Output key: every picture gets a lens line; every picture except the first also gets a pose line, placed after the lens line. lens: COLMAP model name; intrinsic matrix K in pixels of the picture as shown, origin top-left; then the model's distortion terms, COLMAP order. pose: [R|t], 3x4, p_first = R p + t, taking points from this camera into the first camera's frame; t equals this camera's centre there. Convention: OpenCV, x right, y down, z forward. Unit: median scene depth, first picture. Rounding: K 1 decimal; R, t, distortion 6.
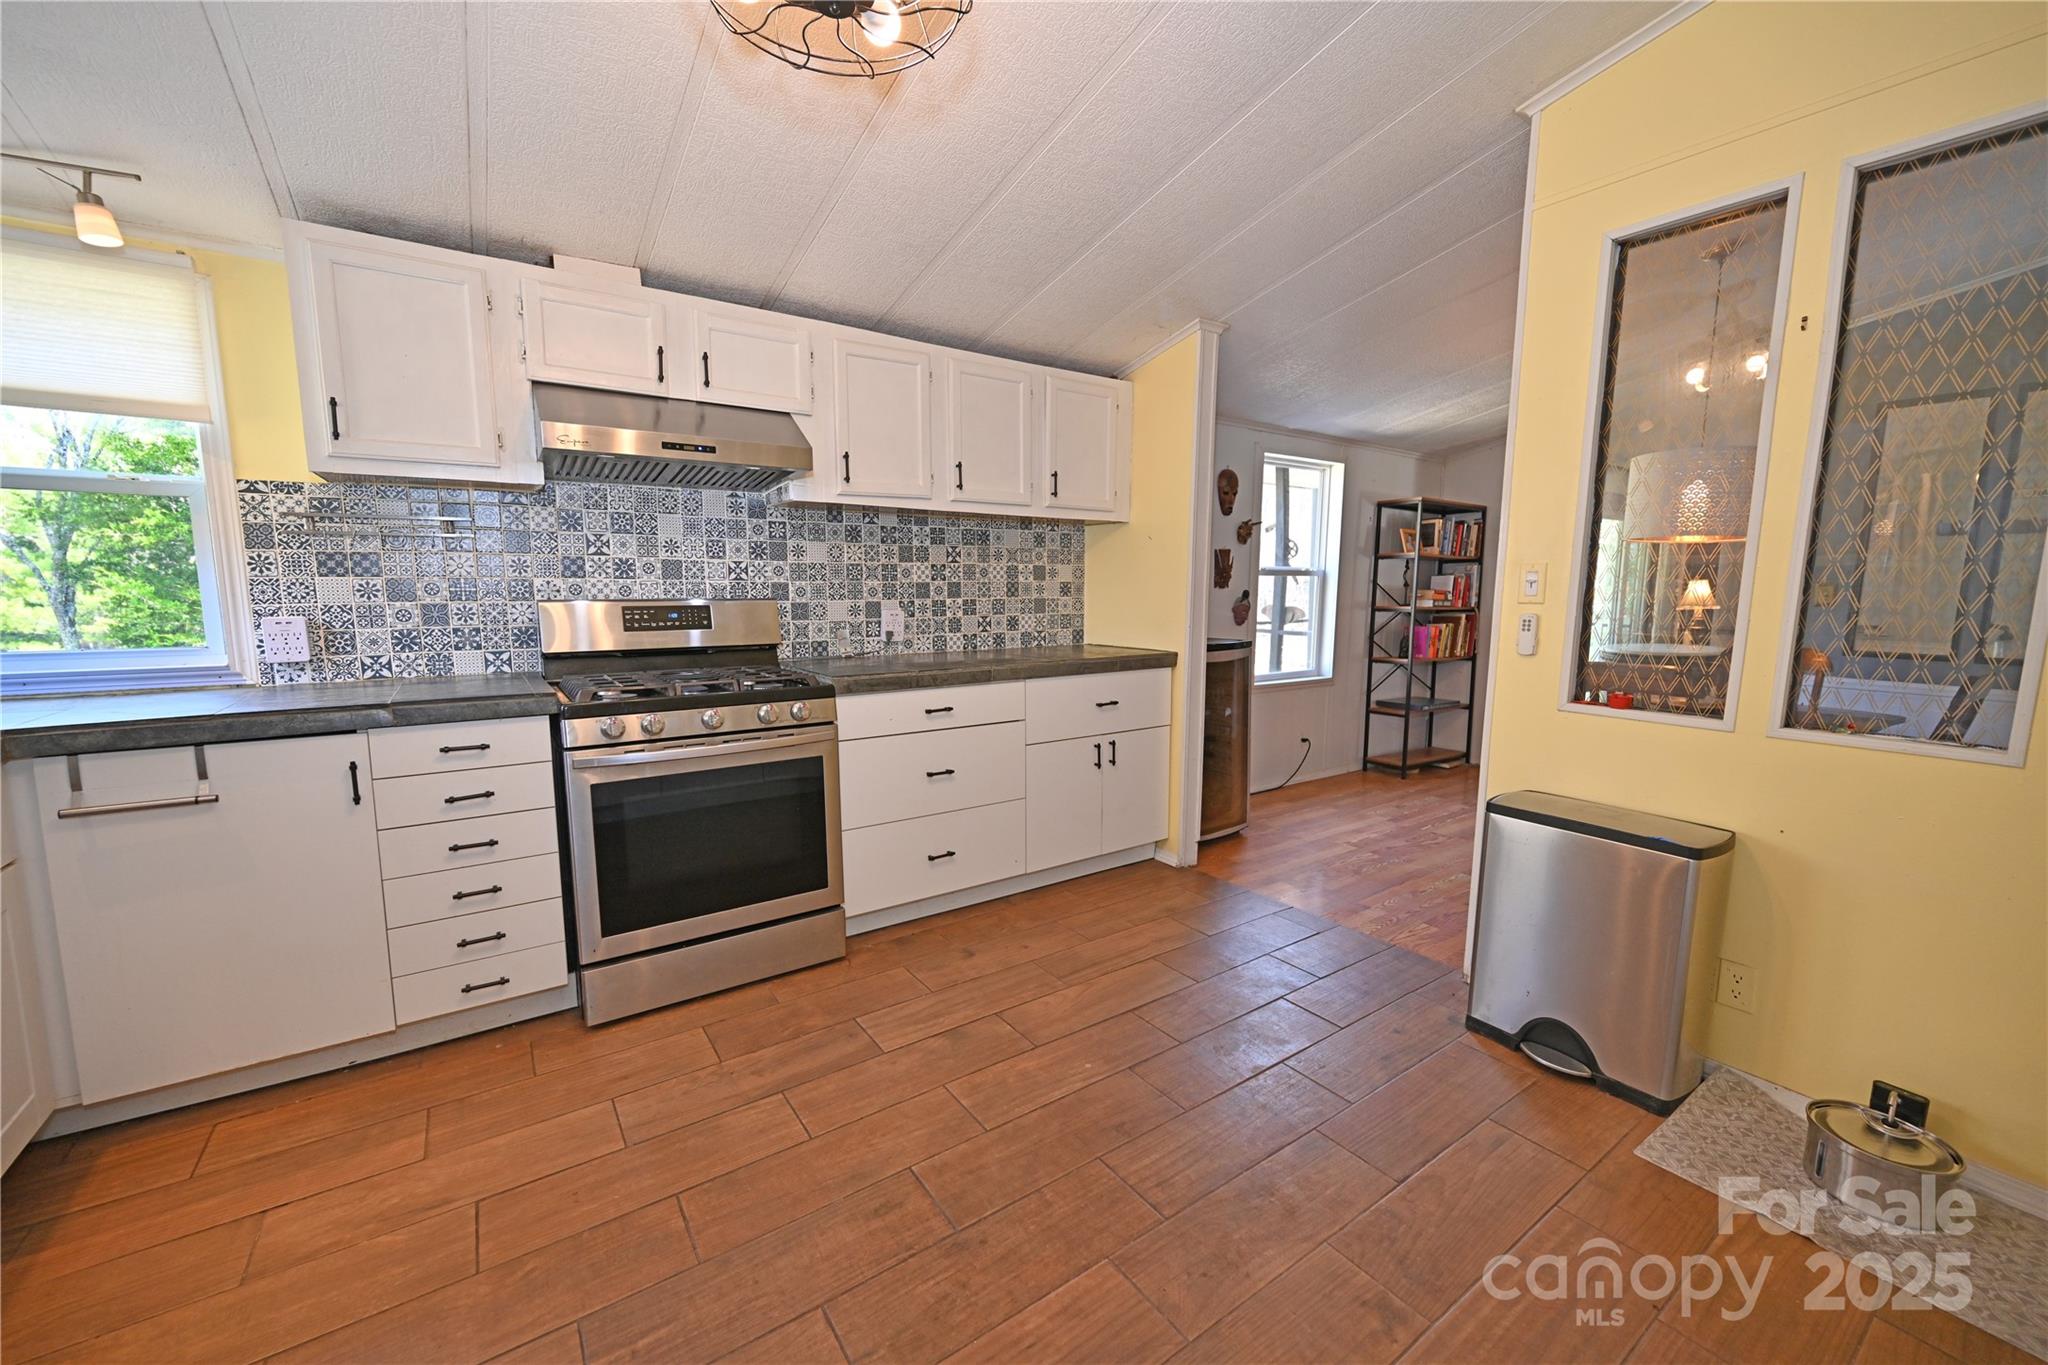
lens RADIAL K [[799.2, 0, 1029.0], [0, 799.2, 687.2], [0, 0, 1]] dist [0.000589, -0.000094]
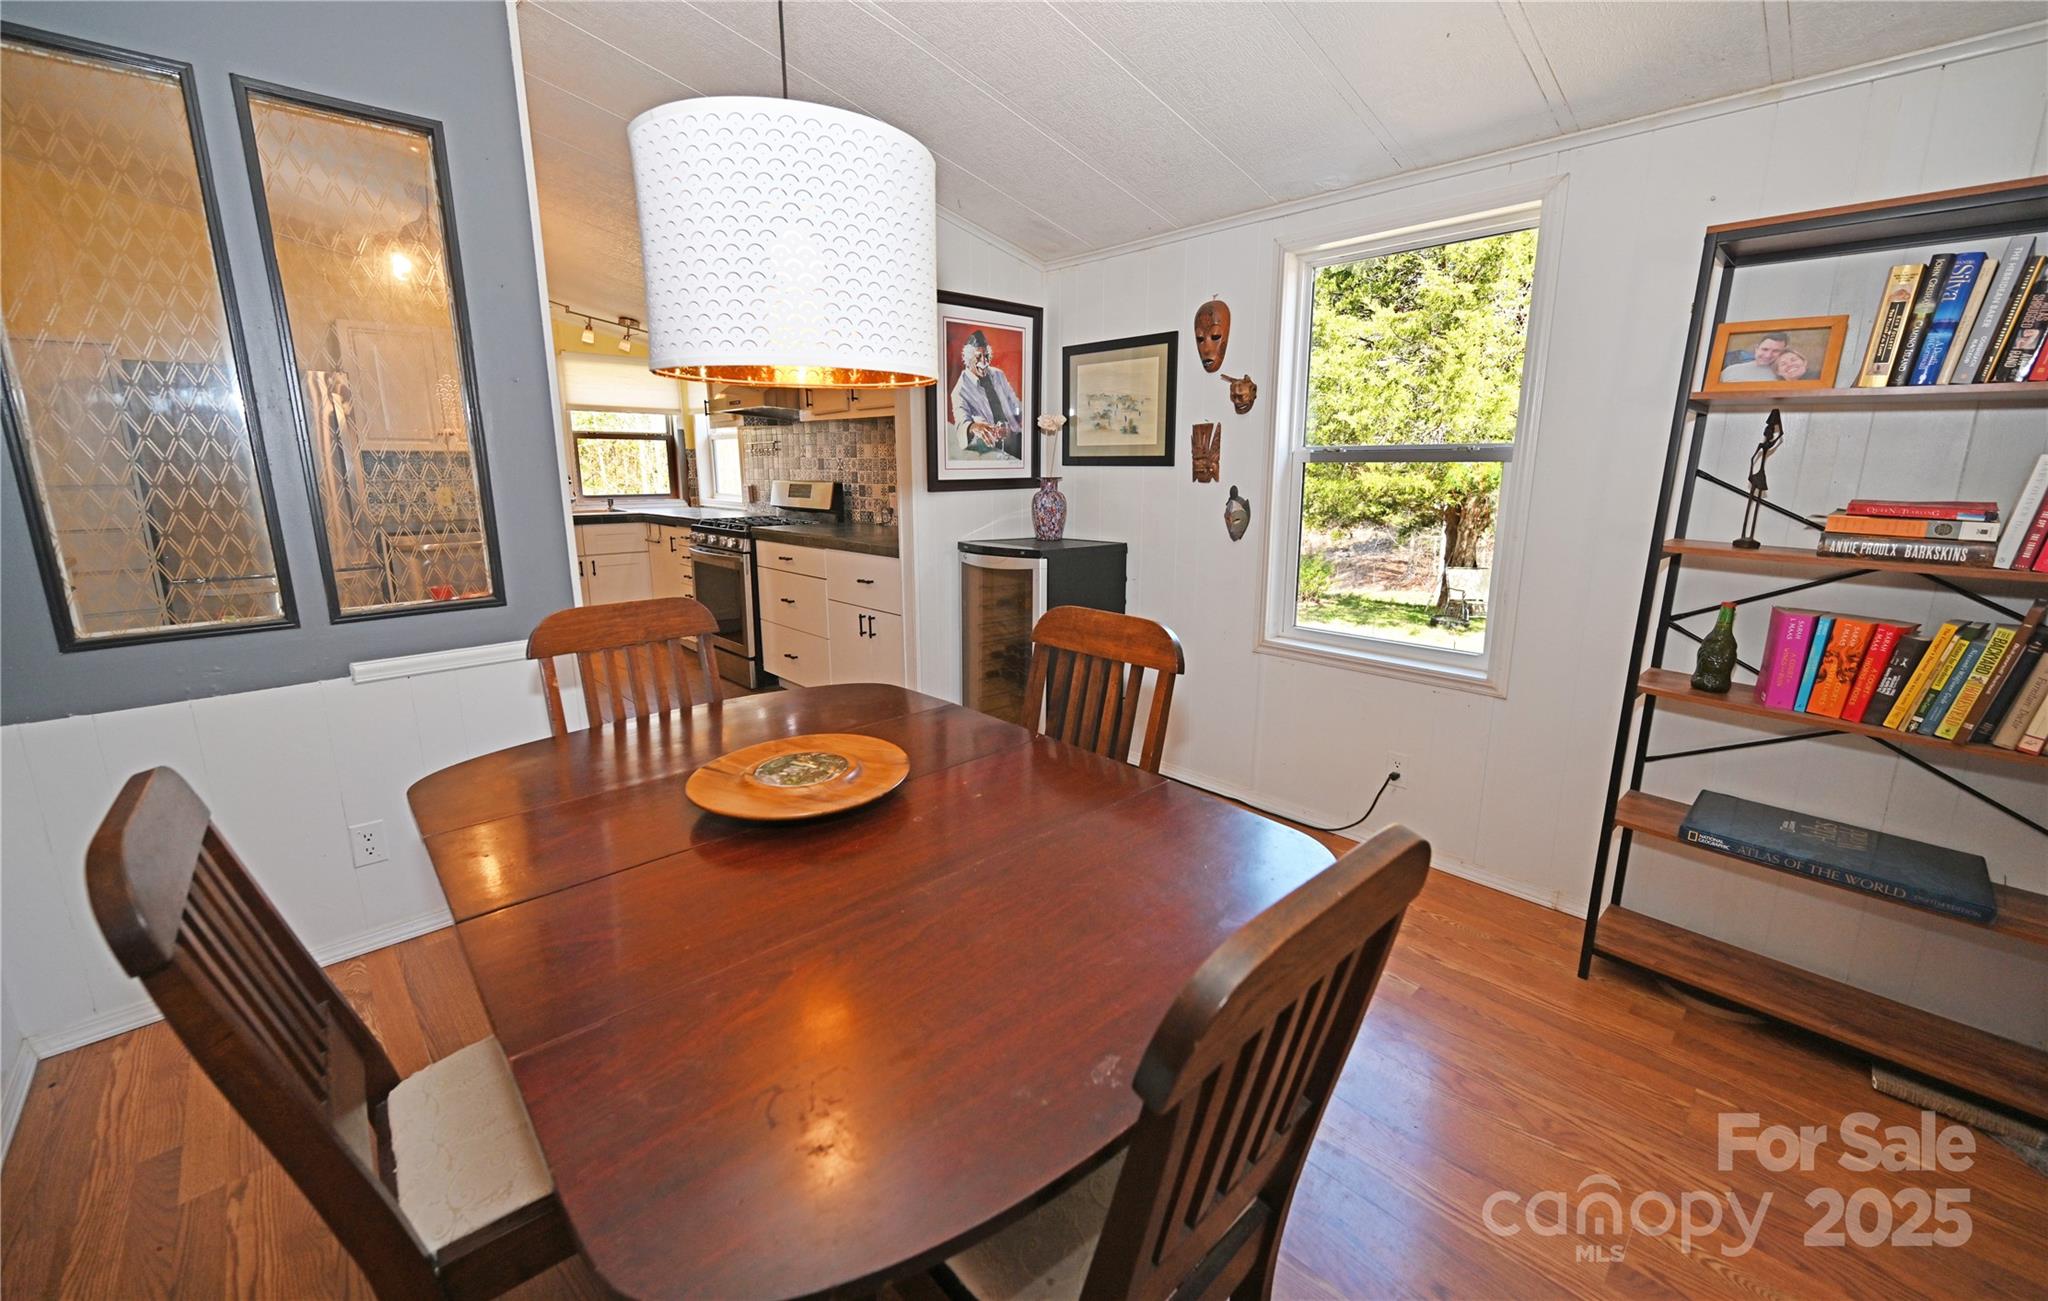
lens RADIAL K [[815.2, 0, 1030.1], [0, 815.2, 631.3], [0, 0, 1]] dist [0.002588, -0.000033]
pose [[0.127952, 0.196679, -0.972083, 1.265345], [-0.128972, 0.975117, 0.180316, -0.149067], [0.983359, 0.102299, 0.150134, 1.065148]]
